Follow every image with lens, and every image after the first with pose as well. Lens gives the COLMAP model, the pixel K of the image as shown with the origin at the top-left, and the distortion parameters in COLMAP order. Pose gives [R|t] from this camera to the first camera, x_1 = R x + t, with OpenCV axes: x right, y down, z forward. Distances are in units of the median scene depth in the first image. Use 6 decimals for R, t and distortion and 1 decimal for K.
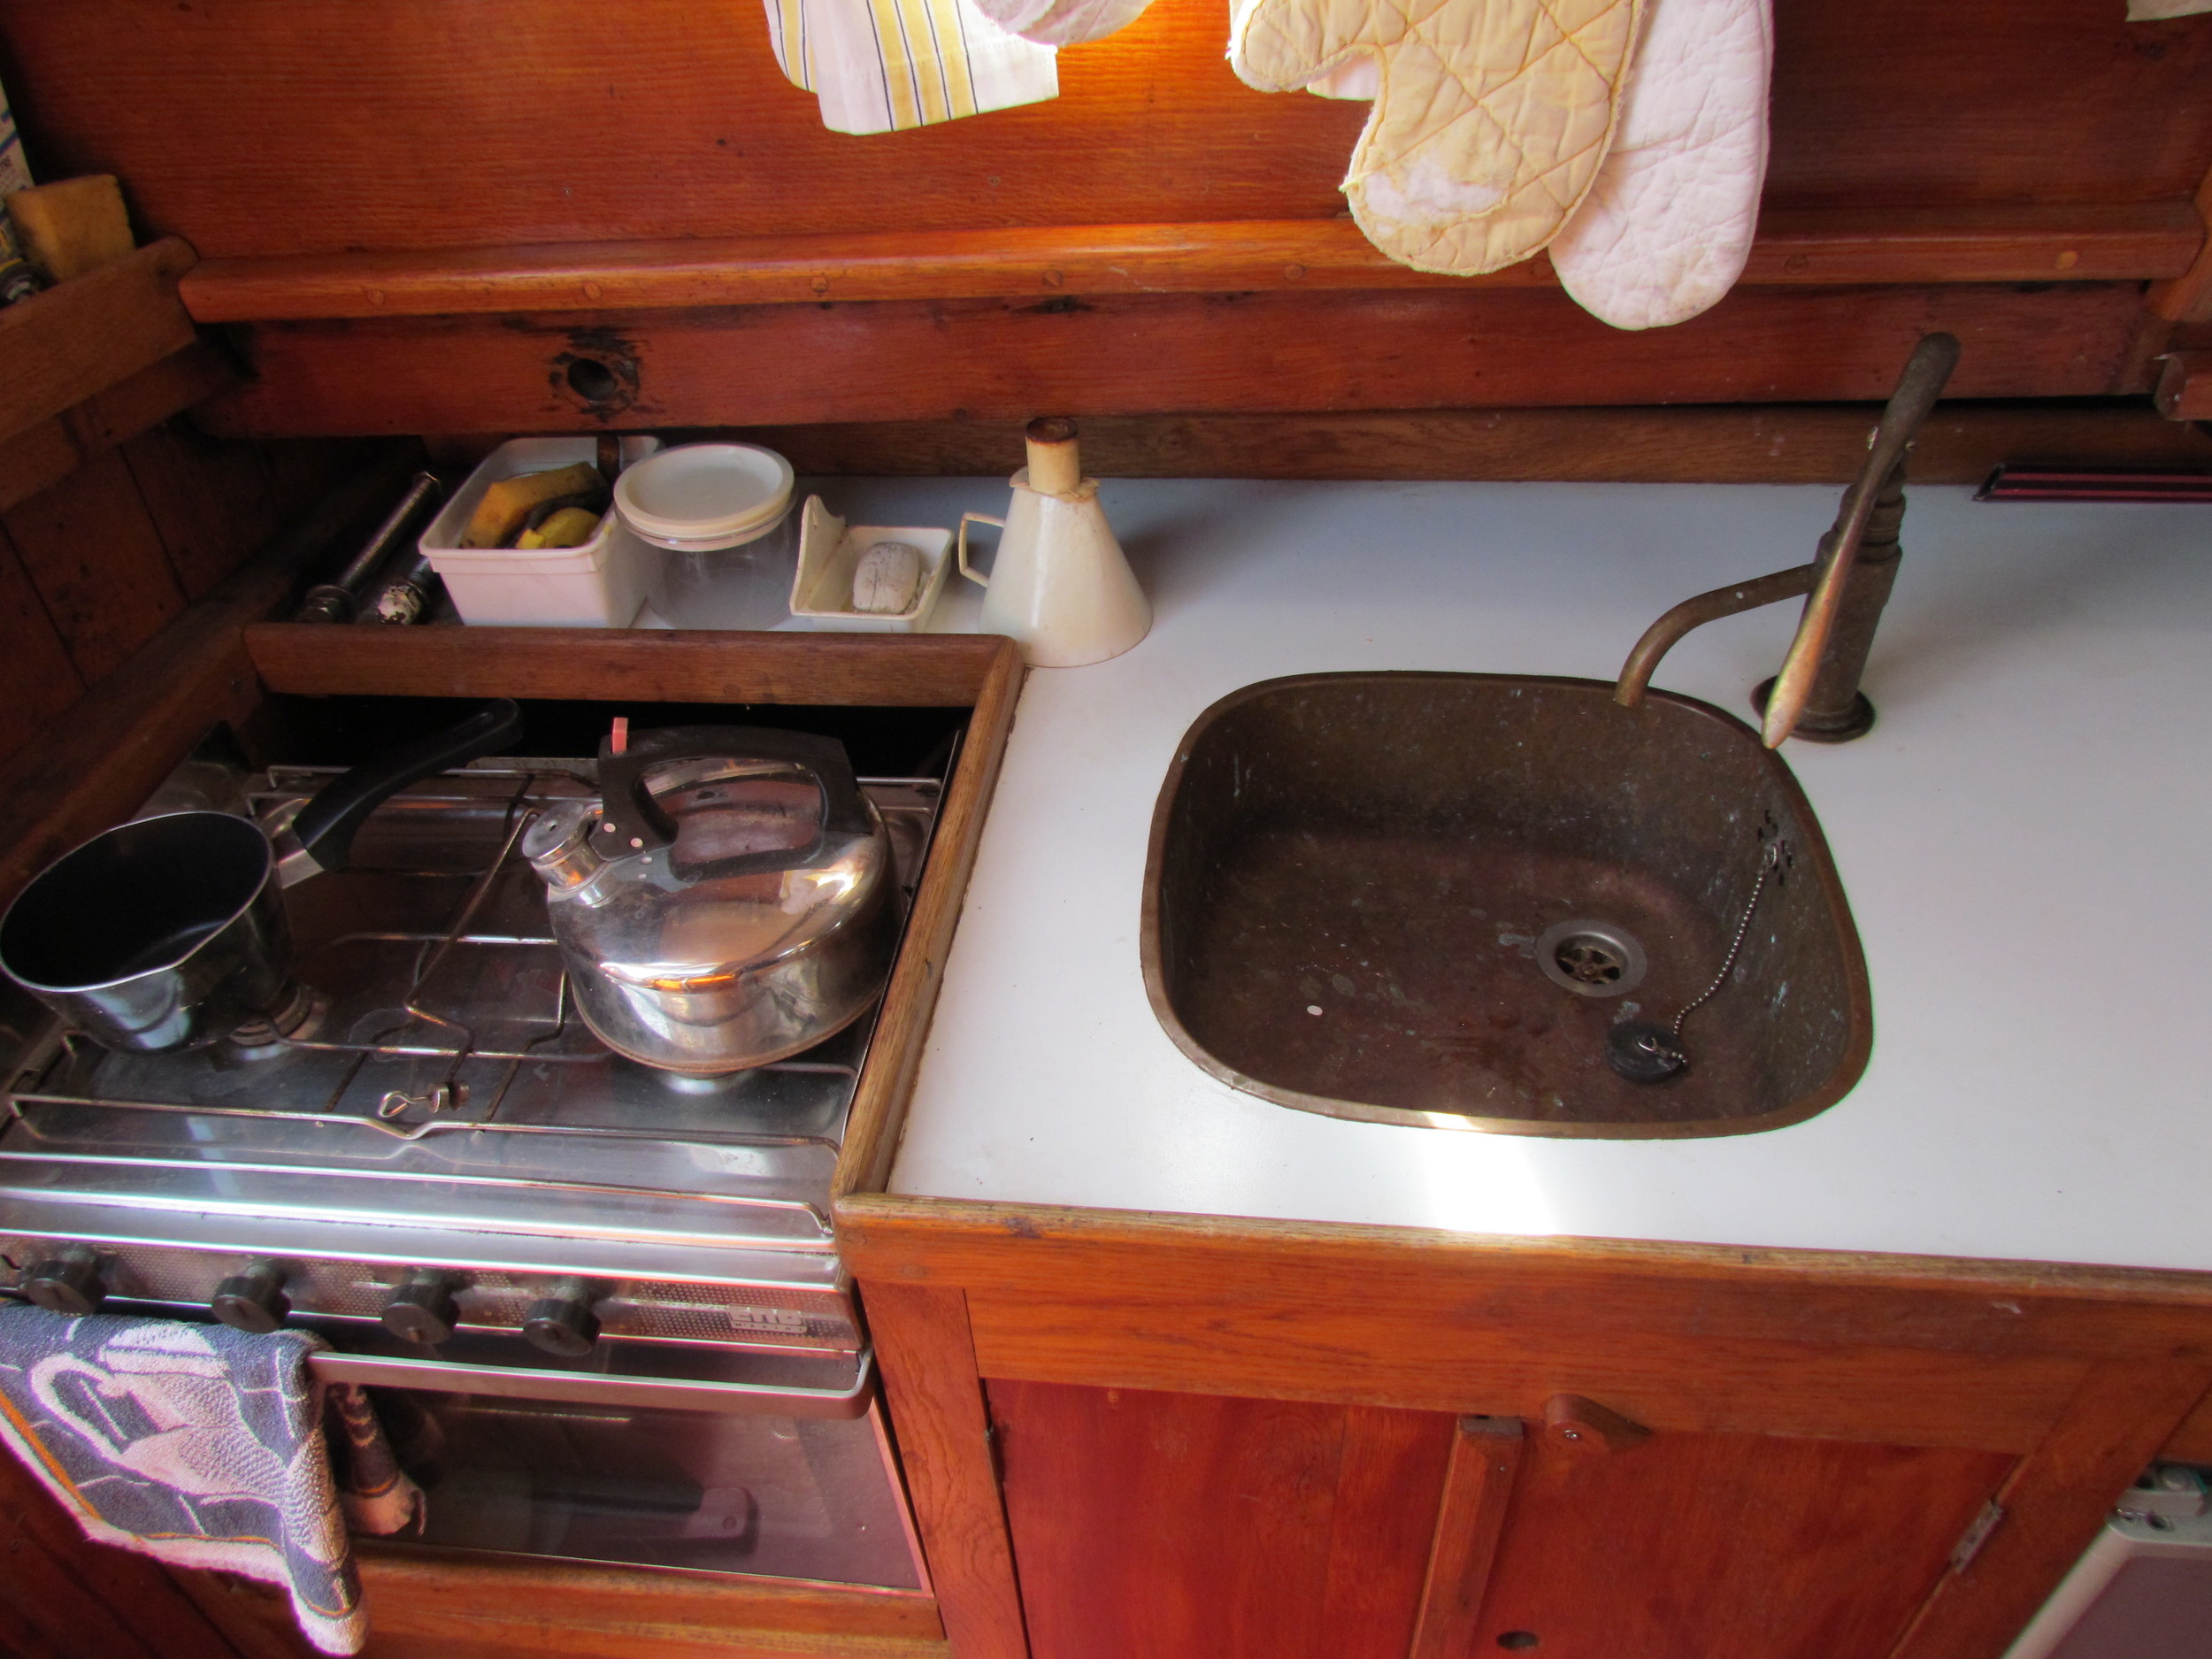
lens RADIAL K [[1592.1, 0, 1106.0], [0, 1592.1, 829.5], [0, 0, 1]] dist [-0.026776, 0.012684]
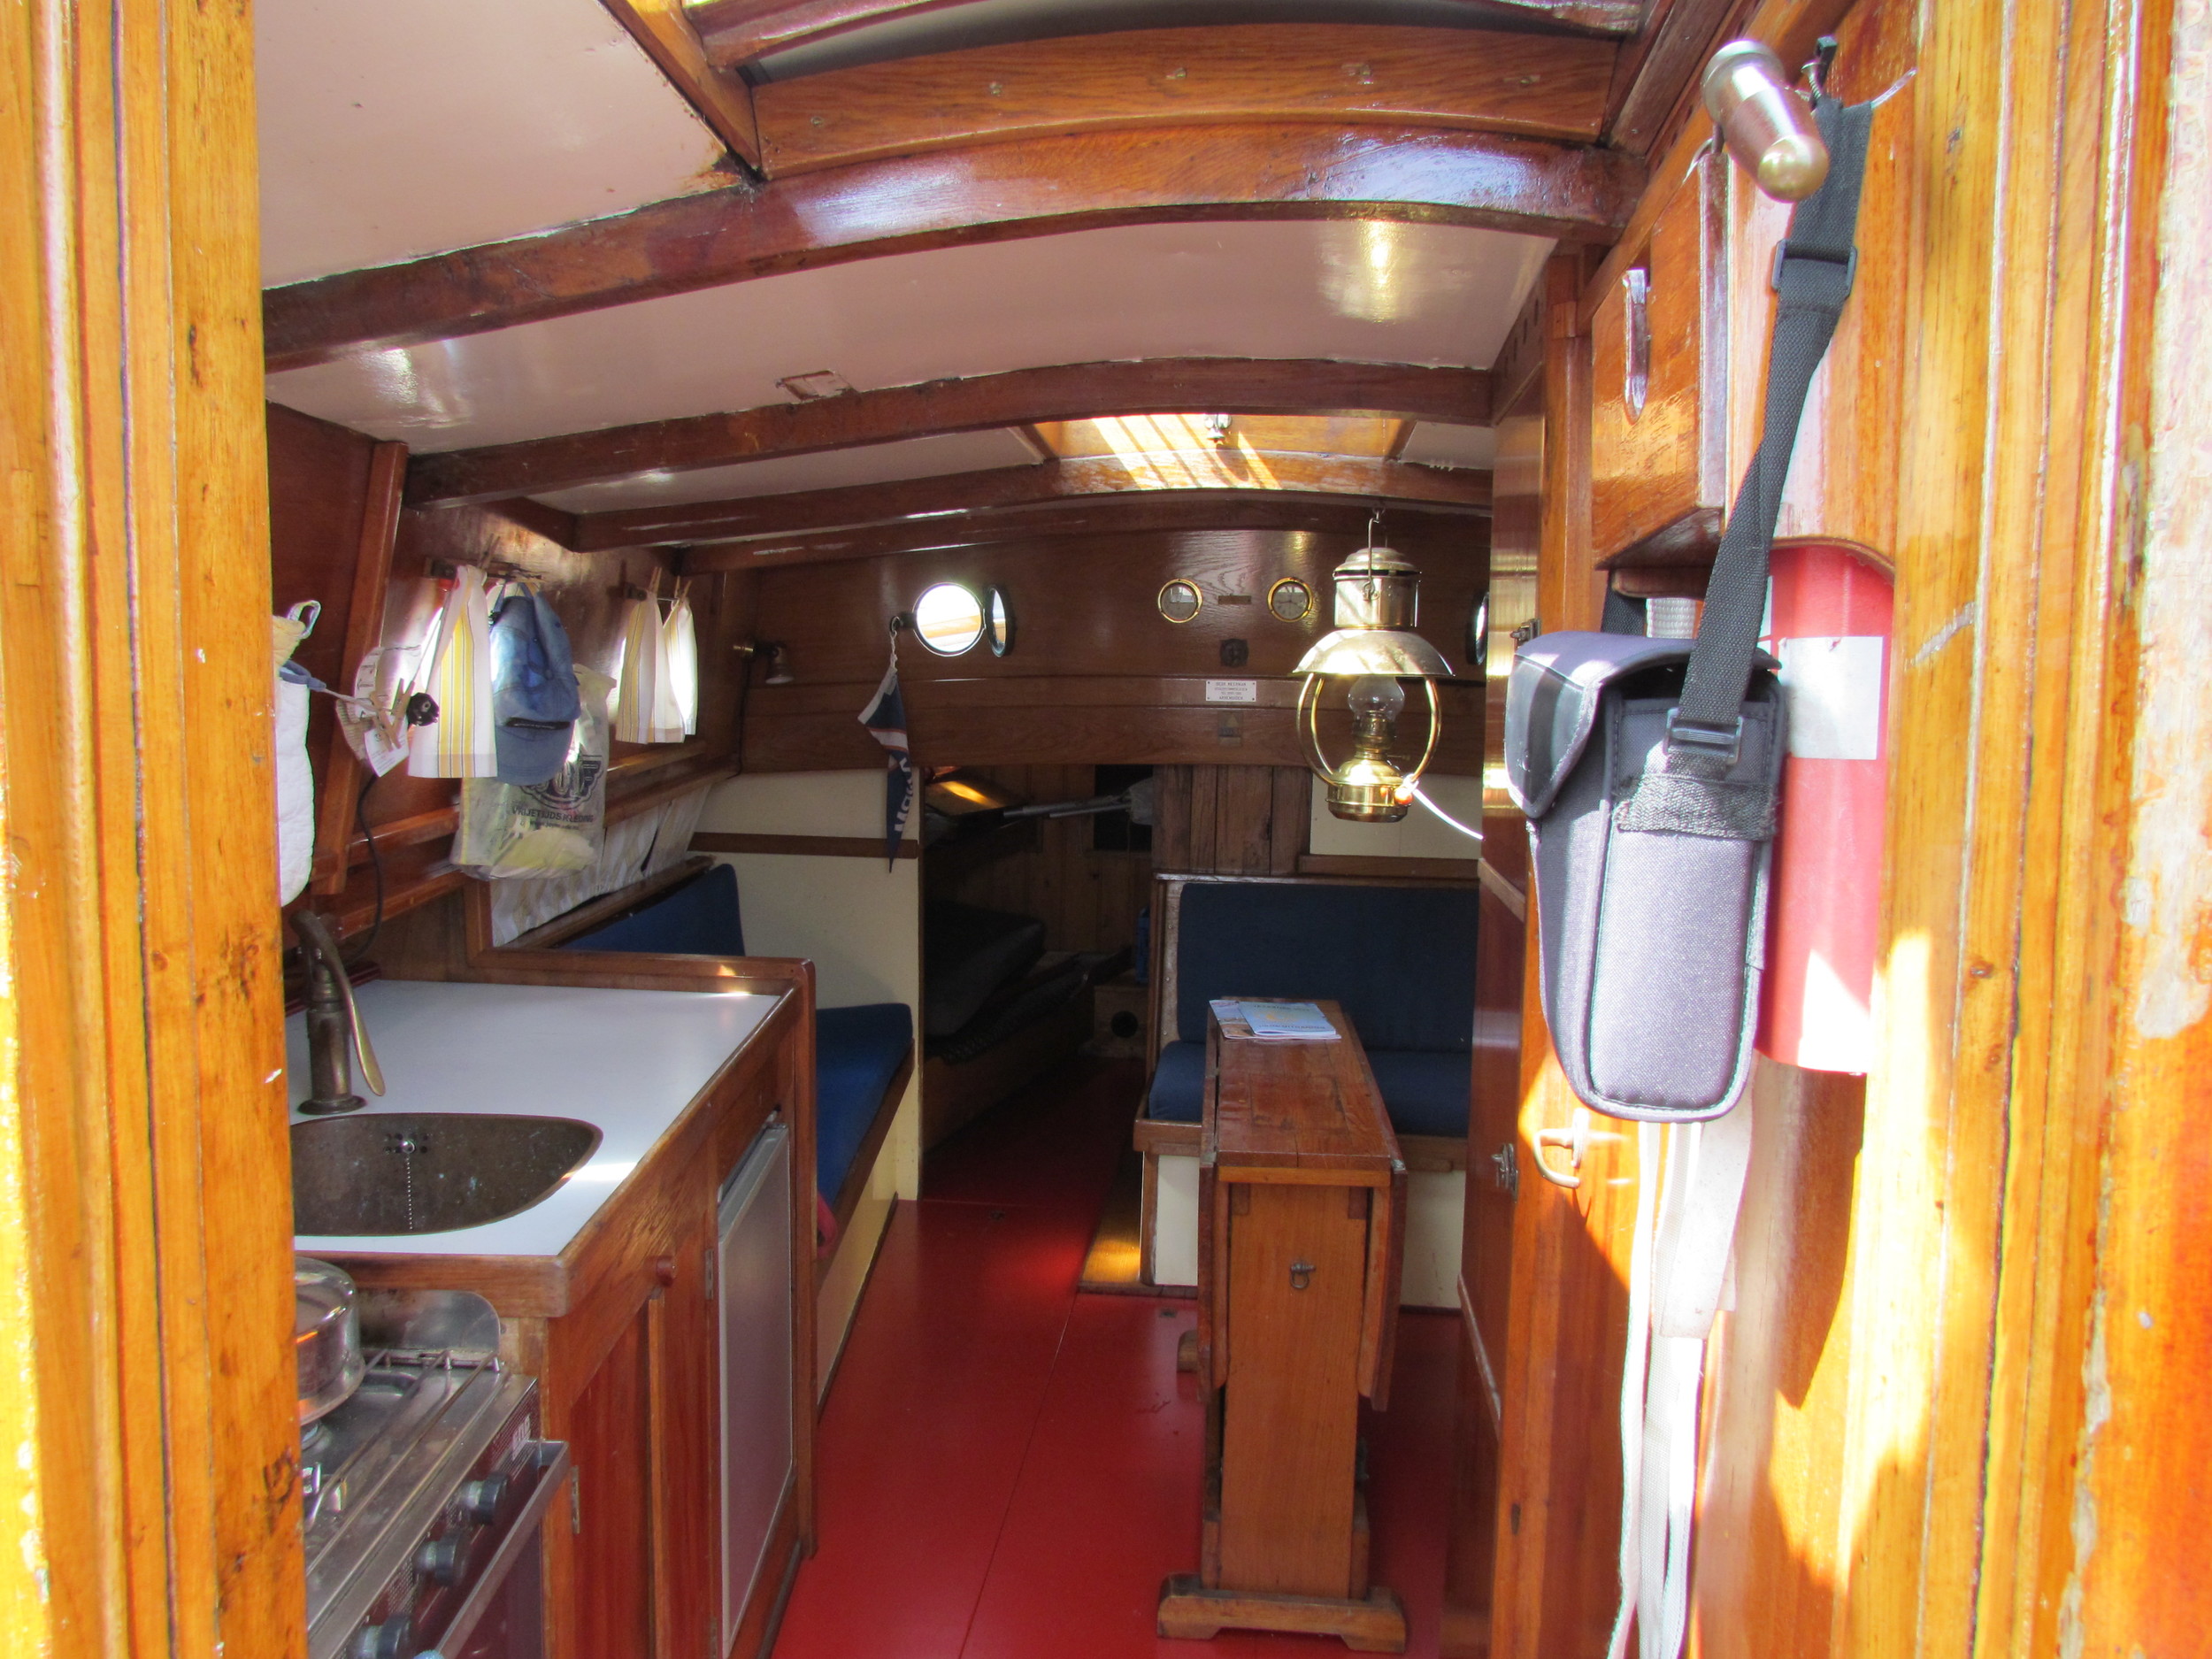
lens RADIAL K [[1556.1, 0, 1104.7], [0, 1556.1, 819.1], [0, 0, 1]] dist [-0.025989, 0.006287]
pose [[-0.124769, -0.056819, 0.990558, -1.416215], [0.633333, 0.763947, 0.123594, 0.015293], [-0.763756, 0.642773, -0.059332, 0.196965]]
